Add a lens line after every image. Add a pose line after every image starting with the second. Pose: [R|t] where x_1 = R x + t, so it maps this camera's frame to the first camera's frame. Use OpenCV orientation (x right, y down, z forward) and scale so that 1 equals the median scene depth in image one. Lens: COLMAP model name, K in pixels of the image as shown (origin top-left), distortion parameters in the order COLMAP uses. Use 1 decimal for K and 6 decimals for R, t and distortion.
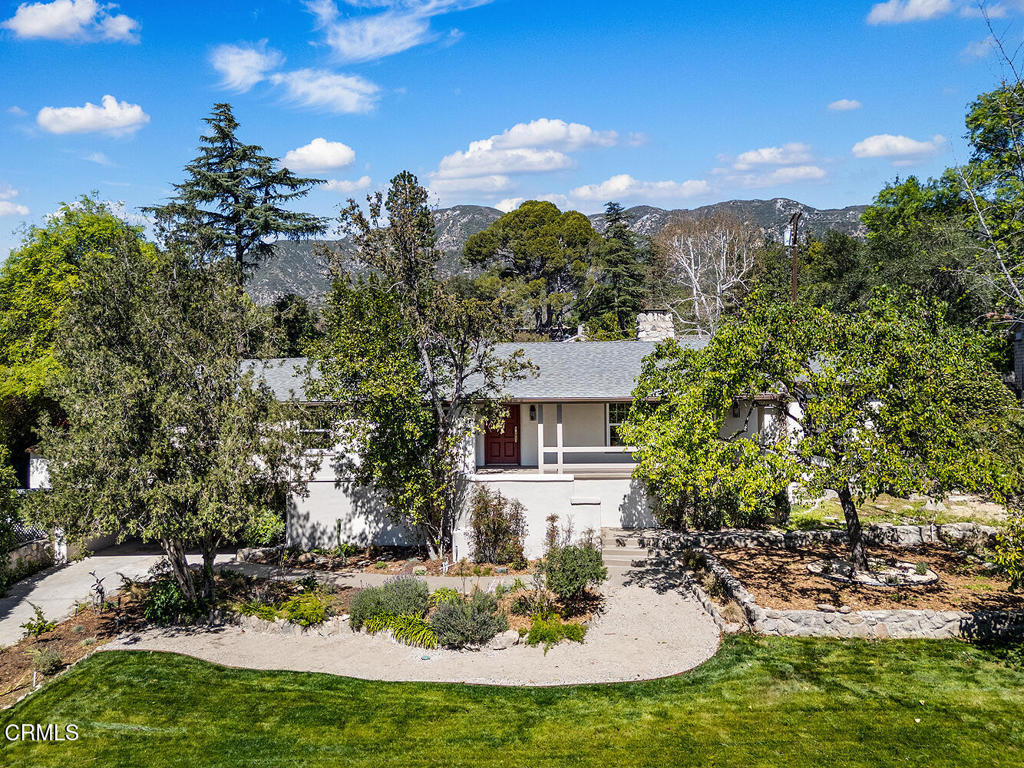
lens RADIAL K [[782.2, 0, 517.7], [0, 782.2, 382.2], [0, 0, 1]] dist [0.014281, -0.002043]
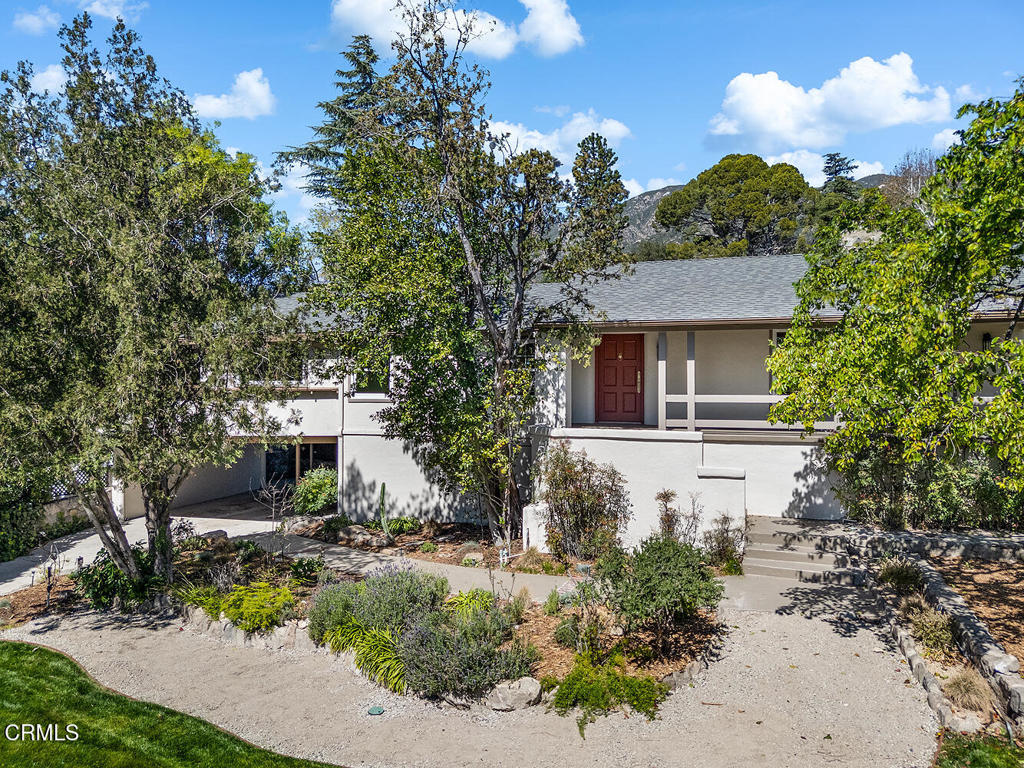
lens RADIAL K [[797.6, 0, 512.0], [0, 797.6, 384.0], [0, 0, 1]] dist [0.022031, -0.007059]
pose [[0.965011, 0.014655, -0.261798, 0.091580], [-0.009923, 0.999763, 0.019389, 0.067104], [0.262020, -0.016113, 0.964928, 0.317527]]
